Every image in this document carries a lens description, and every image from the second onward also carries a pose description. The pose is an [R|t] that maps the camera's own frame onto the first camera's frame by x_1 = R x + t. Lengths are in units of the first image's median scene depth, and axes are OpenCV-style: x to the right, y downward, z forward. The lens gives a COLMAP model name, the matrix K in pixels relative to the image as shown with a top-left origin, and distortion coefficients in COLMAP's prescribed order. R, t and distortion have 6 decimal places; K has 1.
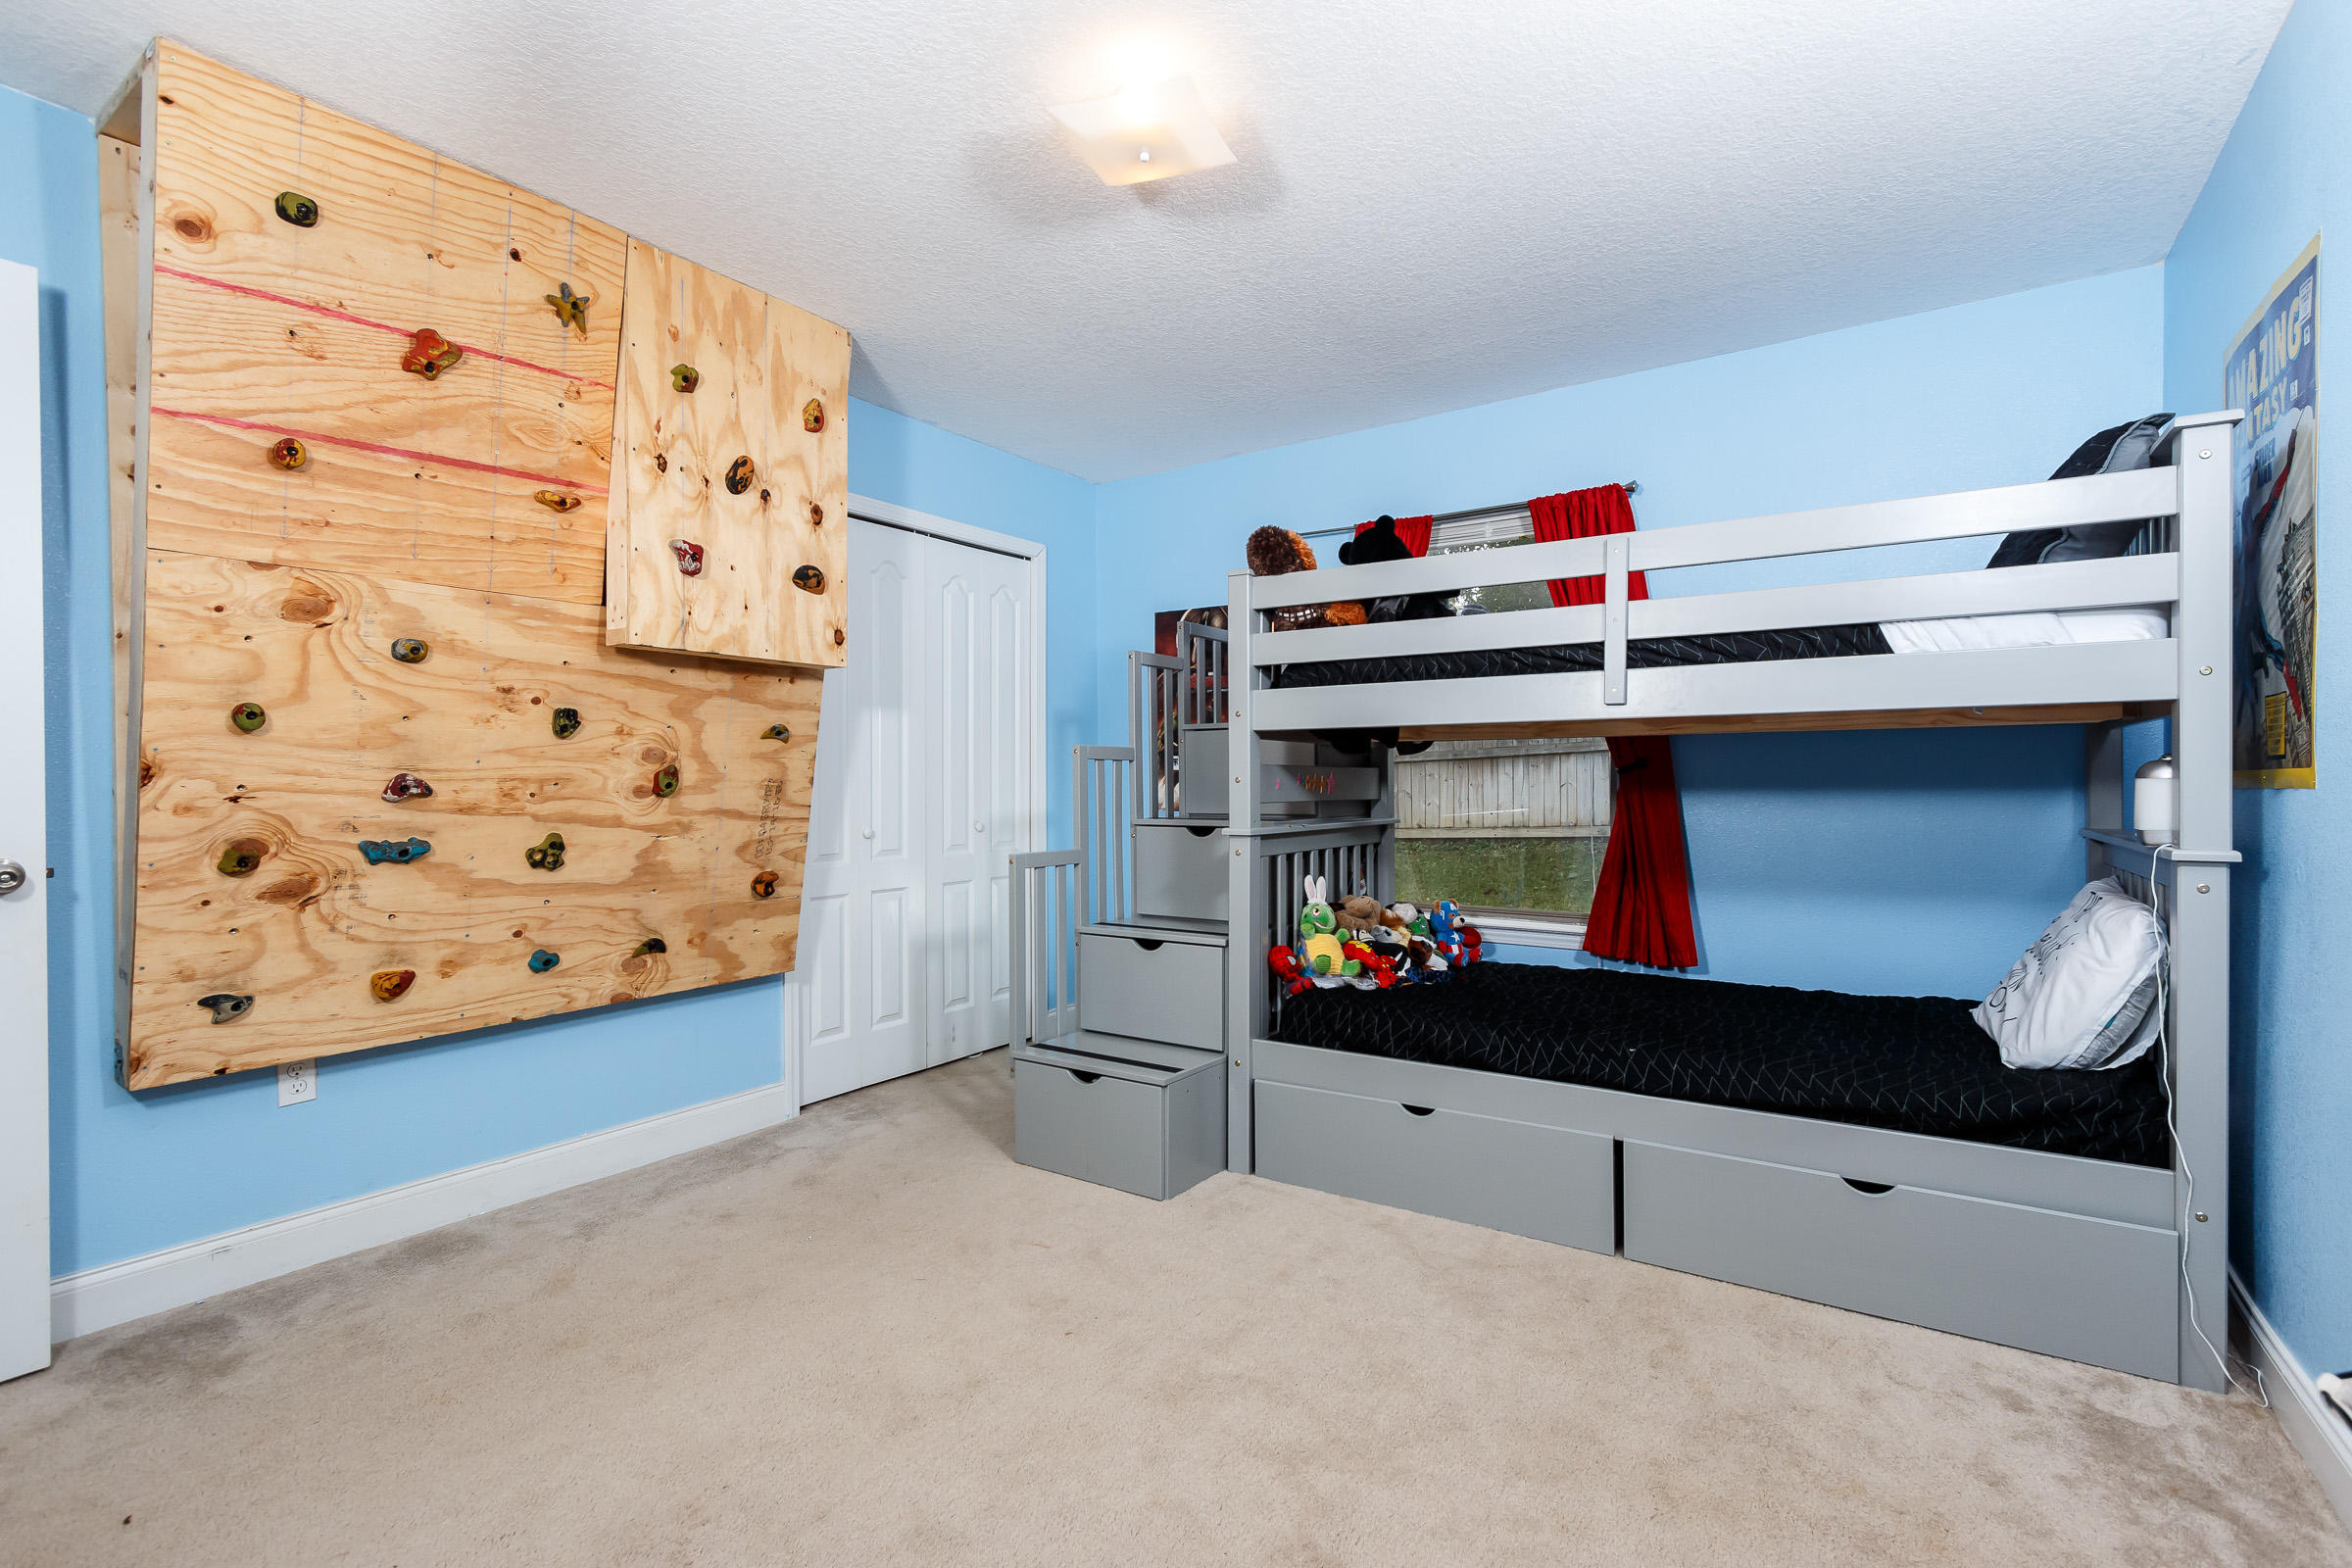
lens RADIAL K [[1077.8, 0, 1167.9], [0, 1077.8, 782.0], [0, 0, 1]] dist [0.003033, -0.000309]
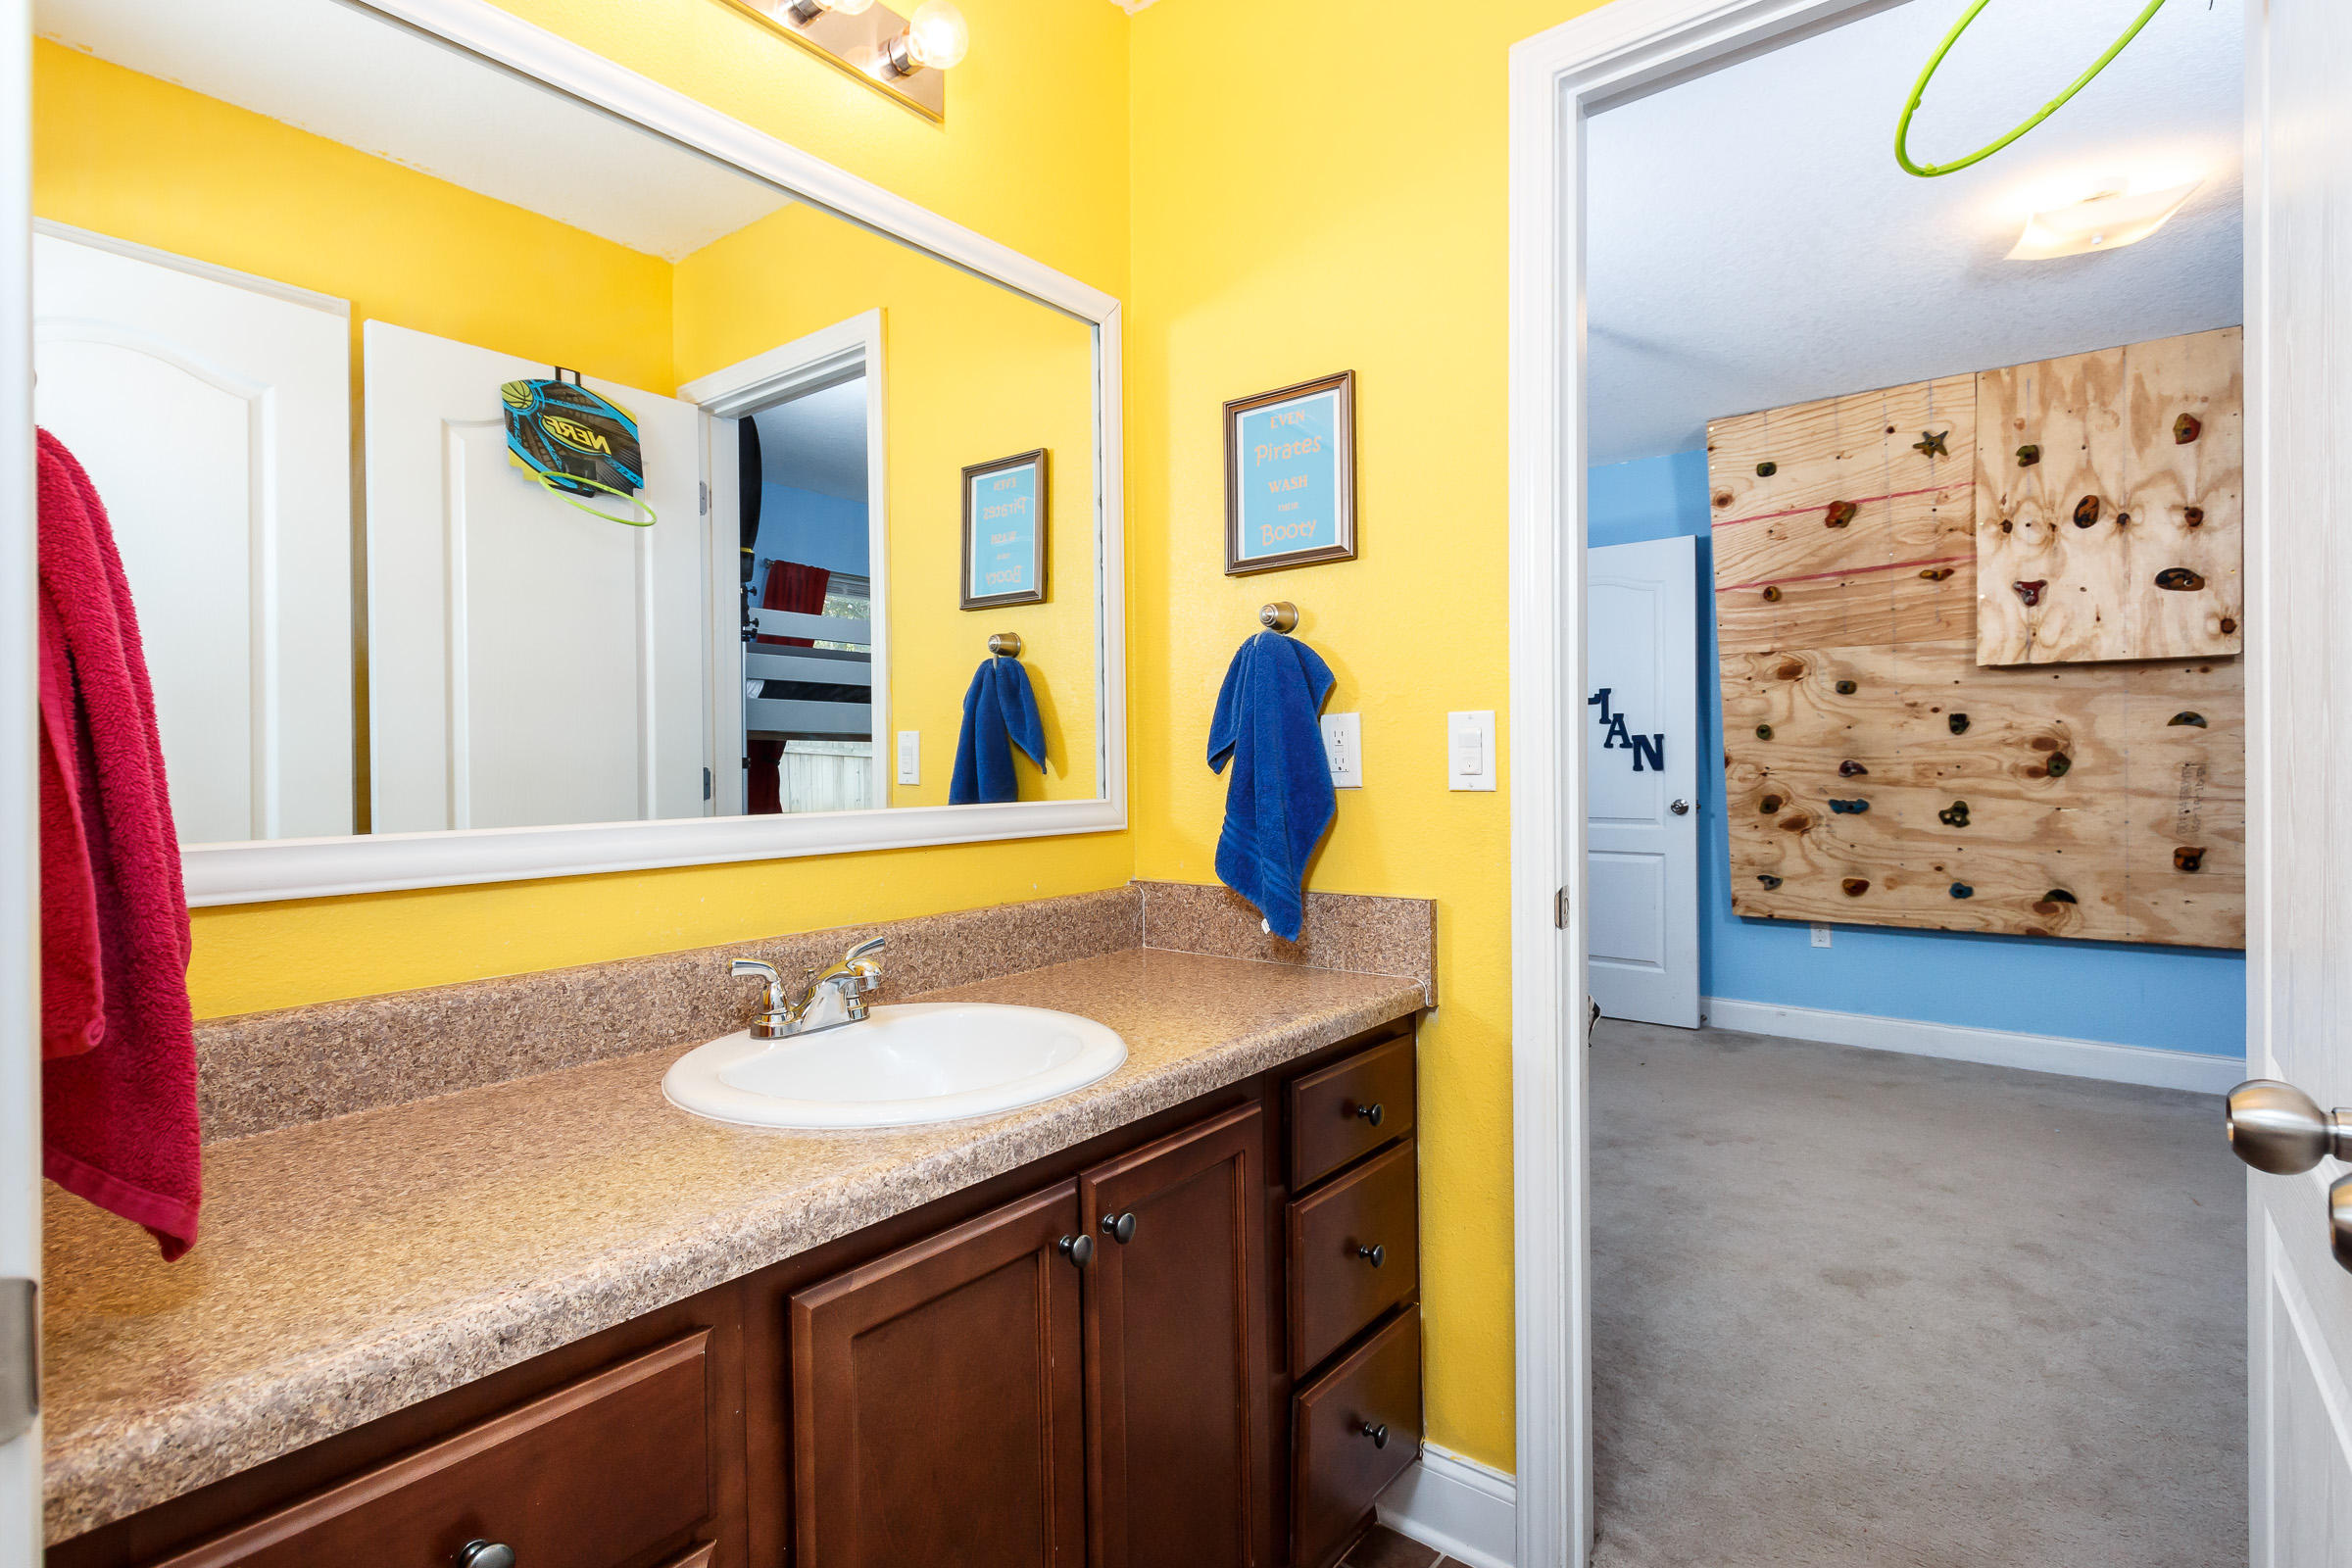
lens RADIAL K [[1077.8, 0, 1176.6], [0, 1077.8, 779.7], [0, 0, 1]] dist [0.003033, -0.000309]
pose [[-0.072420, 0.008537, -0.997338, 0.941547], [-0.001423, 0.999961, 0.008662, 0.008414], [0.997373, 0.002047, -0.072405, 0.070047]]
